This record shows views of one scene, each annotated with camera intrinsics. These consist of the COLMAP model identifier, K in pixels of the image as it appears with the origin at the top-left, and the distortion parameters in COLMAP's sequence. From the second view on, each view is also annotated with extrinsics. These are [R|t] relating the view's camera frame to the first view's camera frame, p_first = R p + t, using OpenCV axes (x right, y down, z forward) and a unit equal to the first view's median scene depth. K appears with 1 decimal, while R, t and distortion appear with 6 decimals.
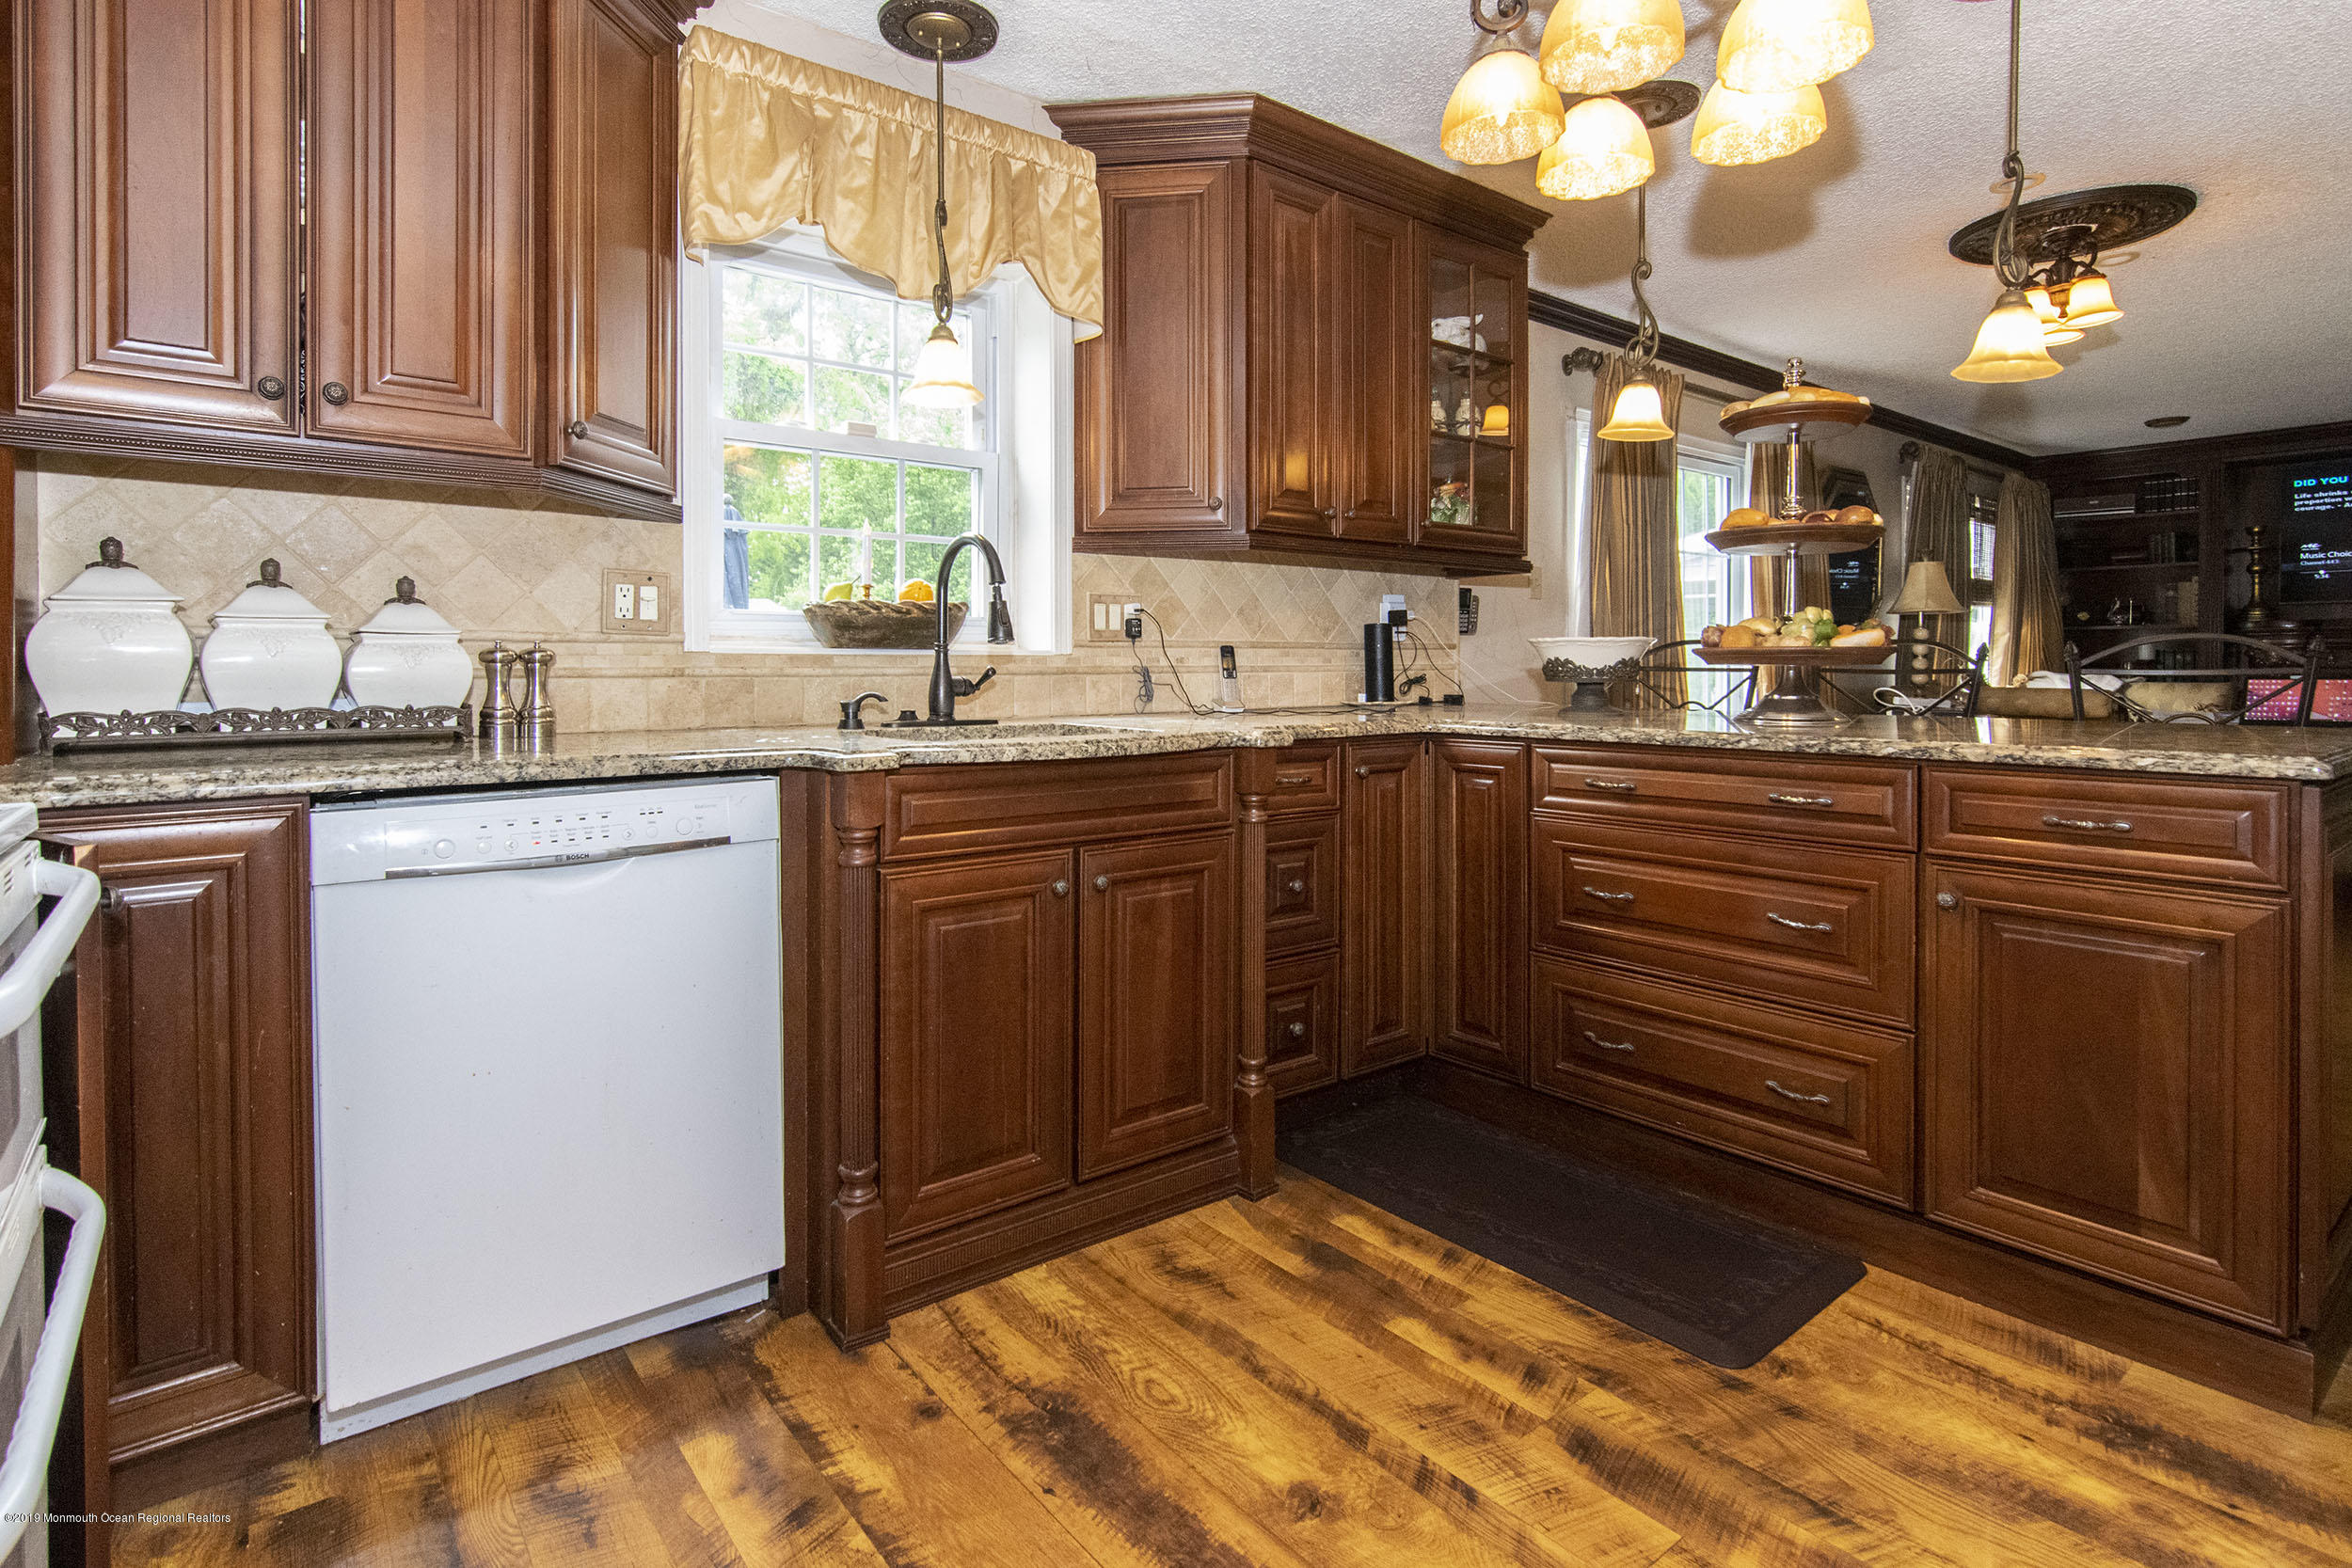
lens RADIAL K [[1177.1, 0, 1156.1], [0, 1177.1, 679.3], [0, 0, 1]] dist [-0.001979, 0.000681]
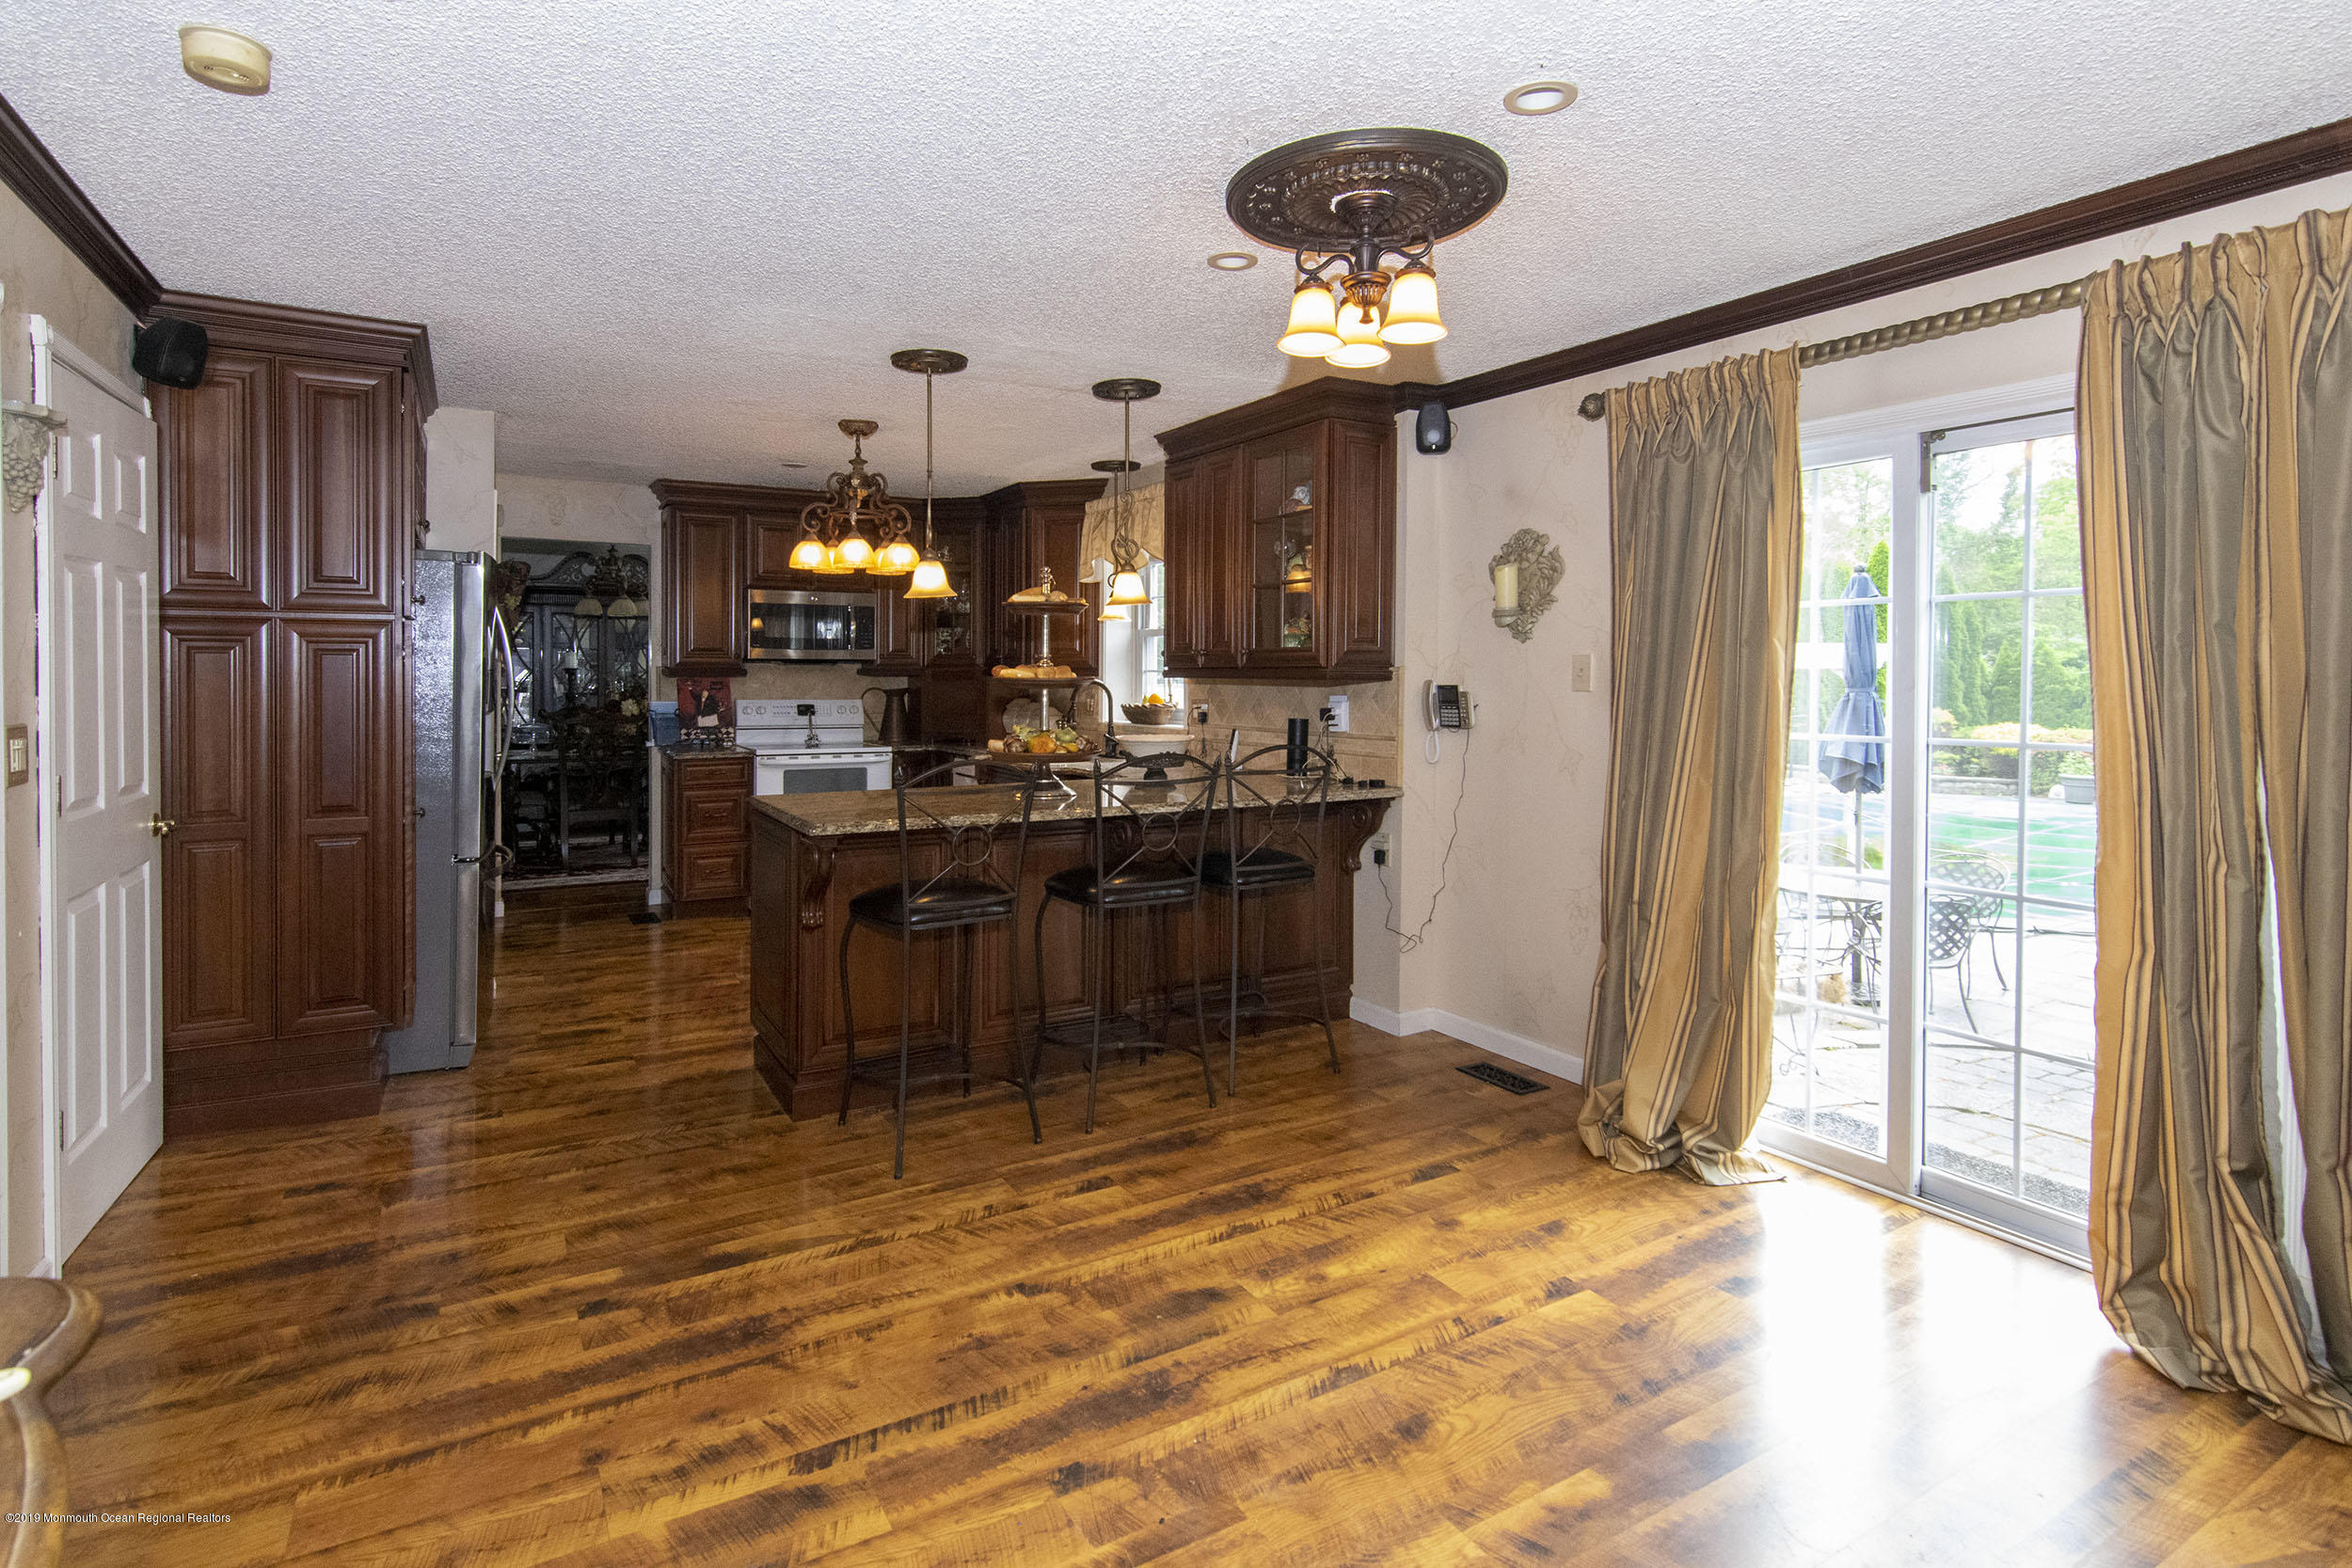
lens RADIAL K [[1177.1, 0, 1156.1], [0, 1177.1, 679.3], [0, 0, 1]] dist [-0.001979, 0.000681]
pose [[-0.142629, 0.003562, -0.989770, 2.713268], [-0.013936, 0.999887, 0.005607, -0.169032], [0.989678, 0.014593, -0.142563, 1.790272]]
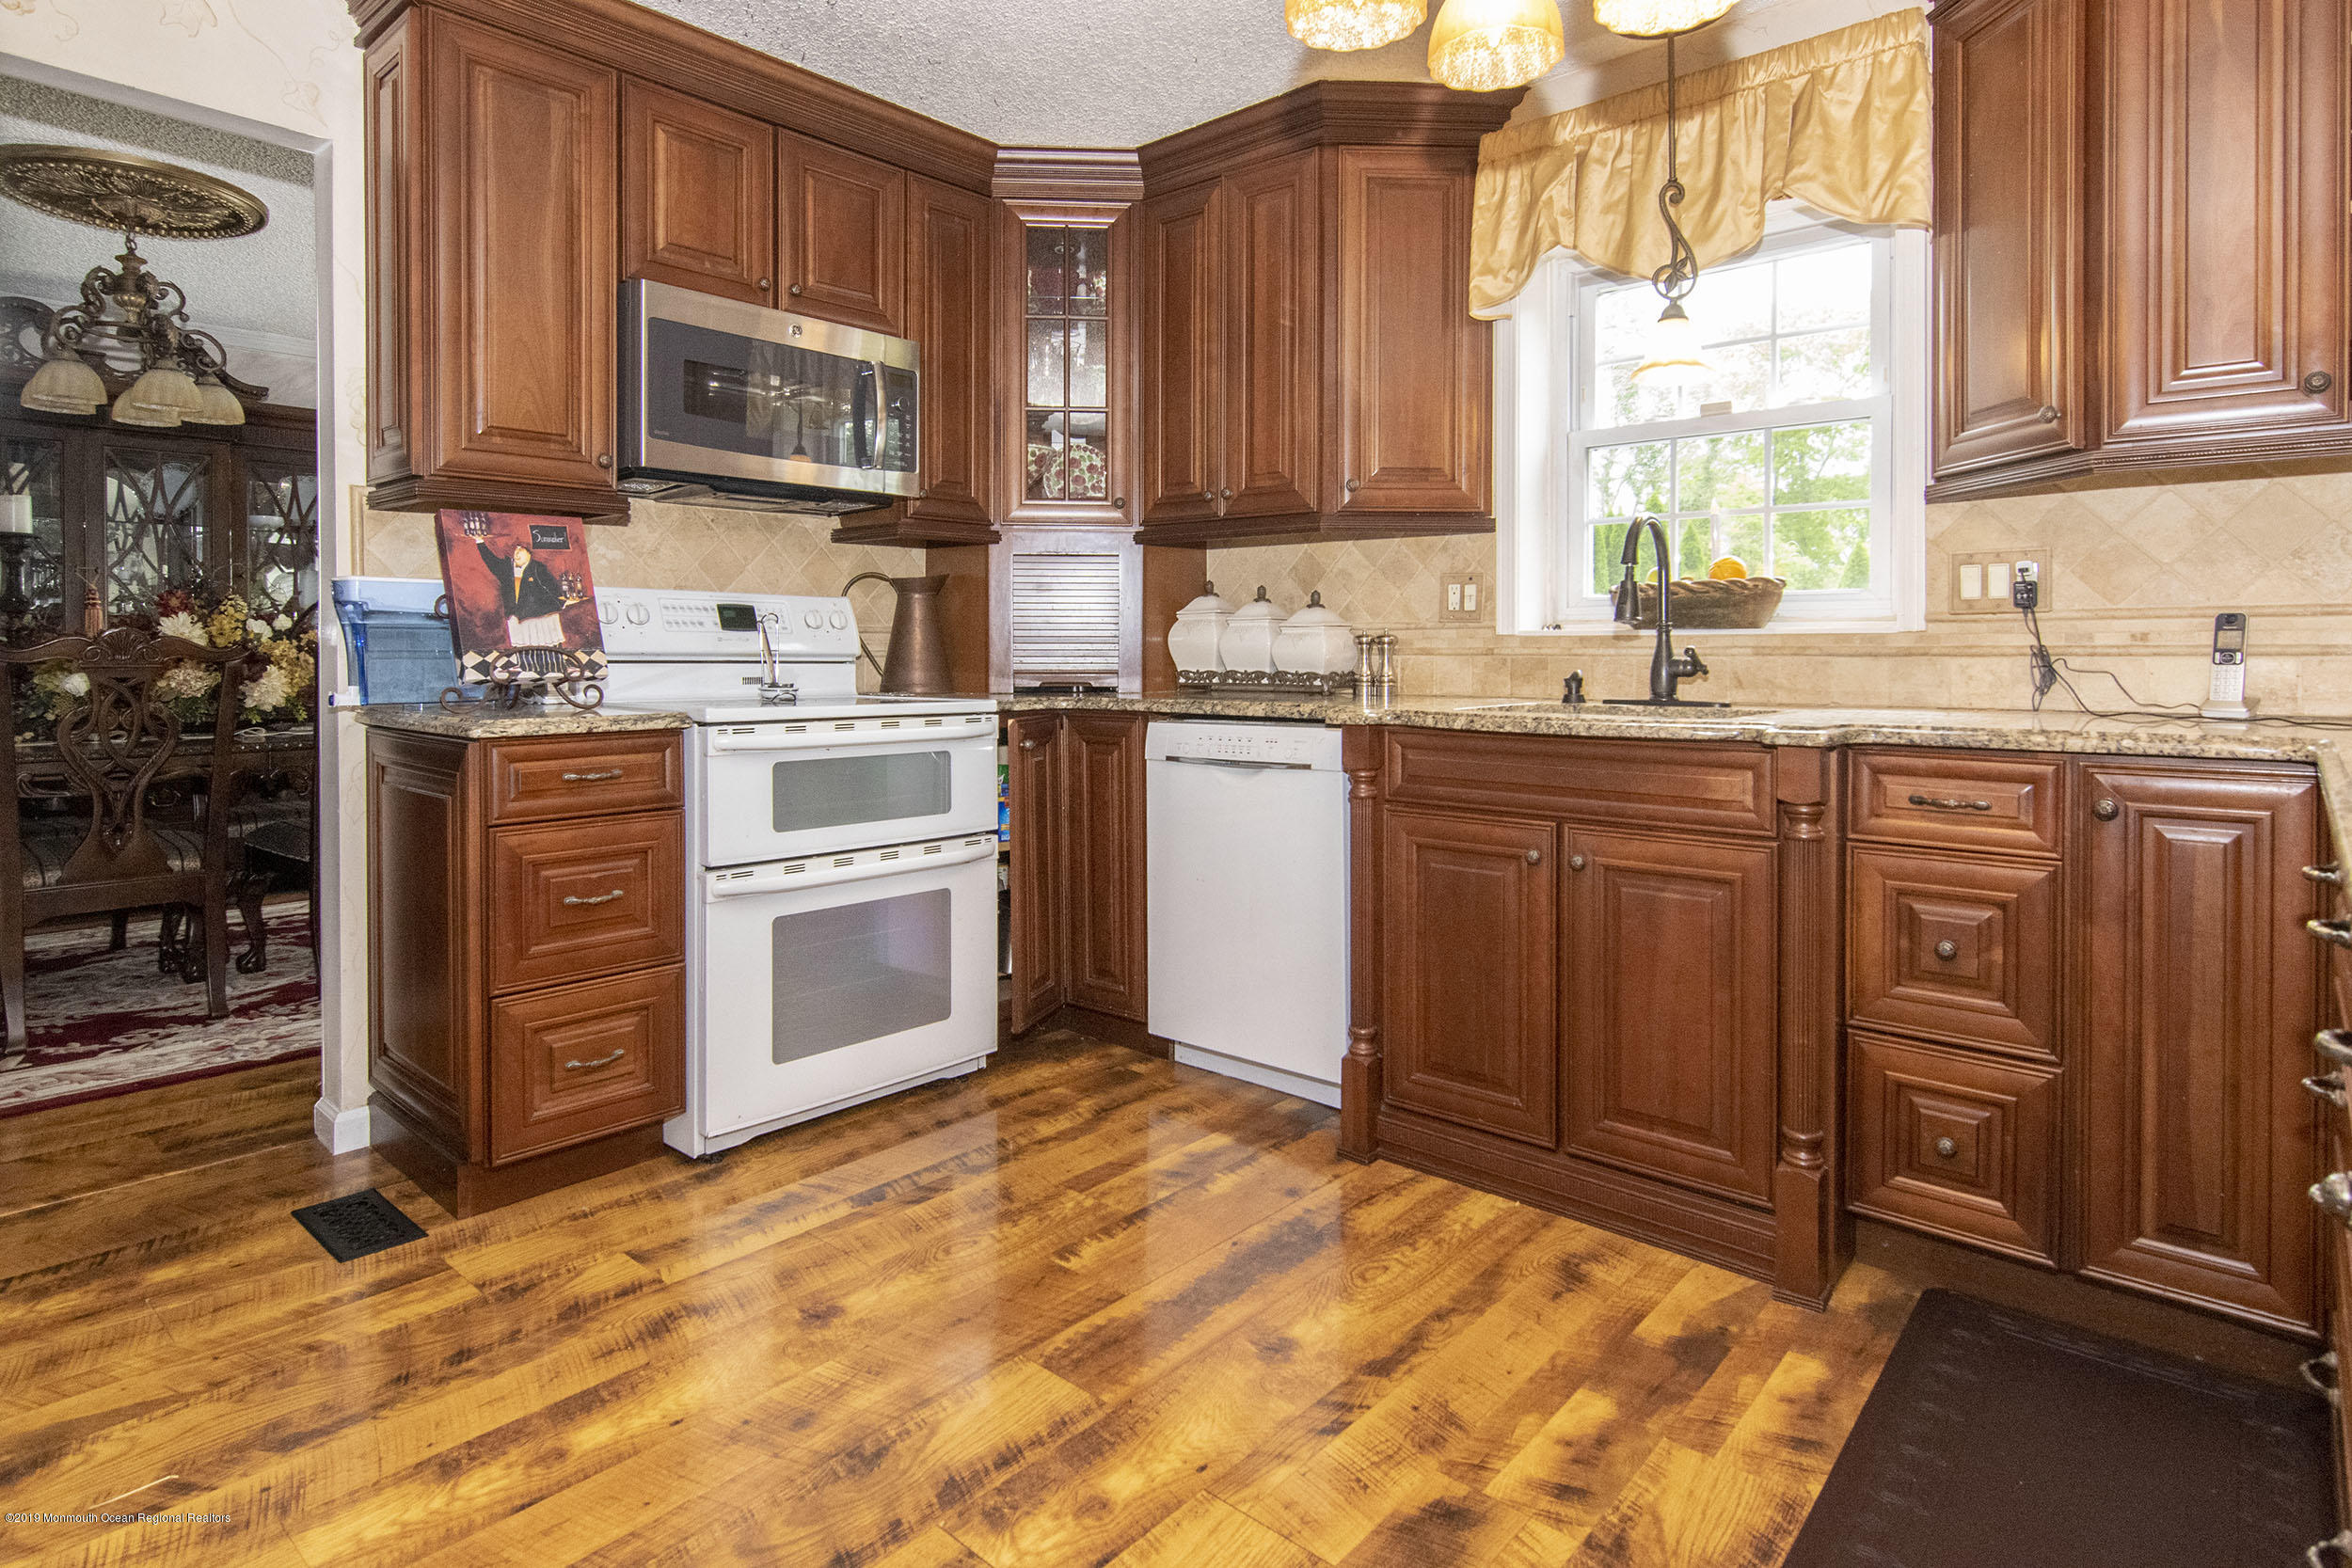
lens RADIAL K [[1272.7, 0, 1145.5], [0, 1272.7, 654.2], [0, 0, 1]] dist [-0.001523, 0.000018]
pose [[0.166871, 0.004350, -0.985969, 0.976378], [-0.010694, 0.999939, 0.002602, -0.002981], [0.985921, 0.010109, 0.166908, 0.459867]]
